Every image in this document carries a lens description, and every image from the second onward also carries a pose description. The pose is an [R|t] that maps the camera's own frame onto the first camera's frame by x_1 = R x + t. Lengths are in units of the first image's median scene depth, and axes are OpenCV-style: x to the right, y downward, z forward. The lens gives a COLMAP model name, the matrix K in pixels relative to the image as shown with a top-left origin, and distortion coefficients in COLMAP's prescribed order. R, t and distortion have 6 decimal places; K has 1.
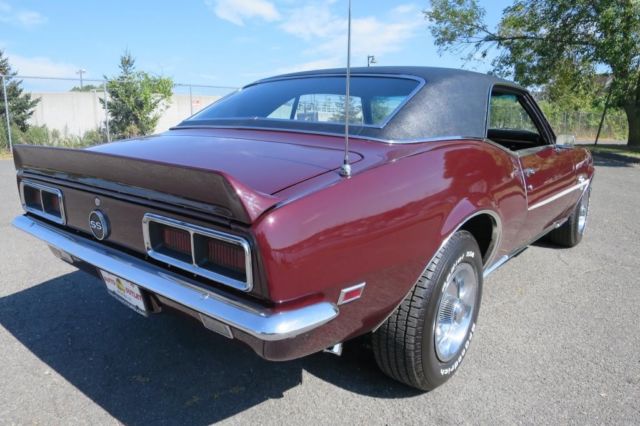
lens RADIAL K [[468.8, 0, 318.3], [0, 468.8, 215.6], [0, 0, 1]] dist [-0.076223, 0.041236]
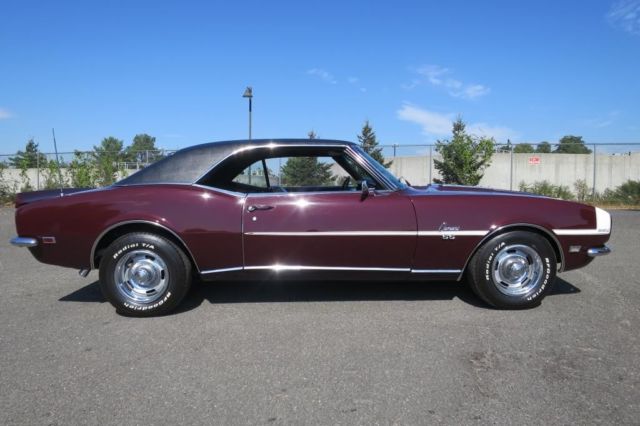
lens RADIAL K [[468.8, 0, 318.3], [0, 468.8, 215.6], [0, 0, 1]] dist [-0.076223, 0.041236]
pose [[0.646957, 0.041905, -0.761374, 0.257896], [-0.136360, 0.988752, -0.061449, -0.001617], [0.750235, 0.143576, 0.645394, 0.037484]]
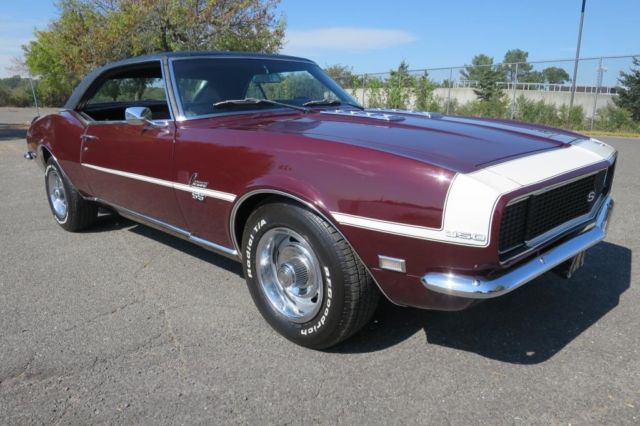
lens RADIAL K [[465.8, 0, 319.1], [0, 465.8, 216.1], [0, 0, 1]] dist [-0.050721, 0.006505]
pose [[-0.082878, 0.227144, -0.970328, 0.264882], [-0.184095, 0.953431, 0.238912, -0.048075], [0.979408, 0.198434, -0.037202, 0.269668]]
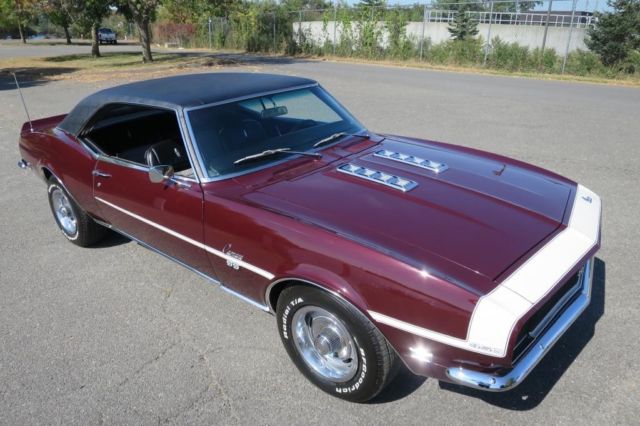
lens RADIAL K [[465.8, 0, 319.1], [0, 465.8, 216.1], [0, 0, 1]] dist [-0.050721, 0.006505]
pose [[-0.011511, 0.376184, -0.926474, 0.266768], [-0.178544, 0.910872, 0.372067, -0.090714], [0.983865, 0.169699, 0.056680, 0.244012]]
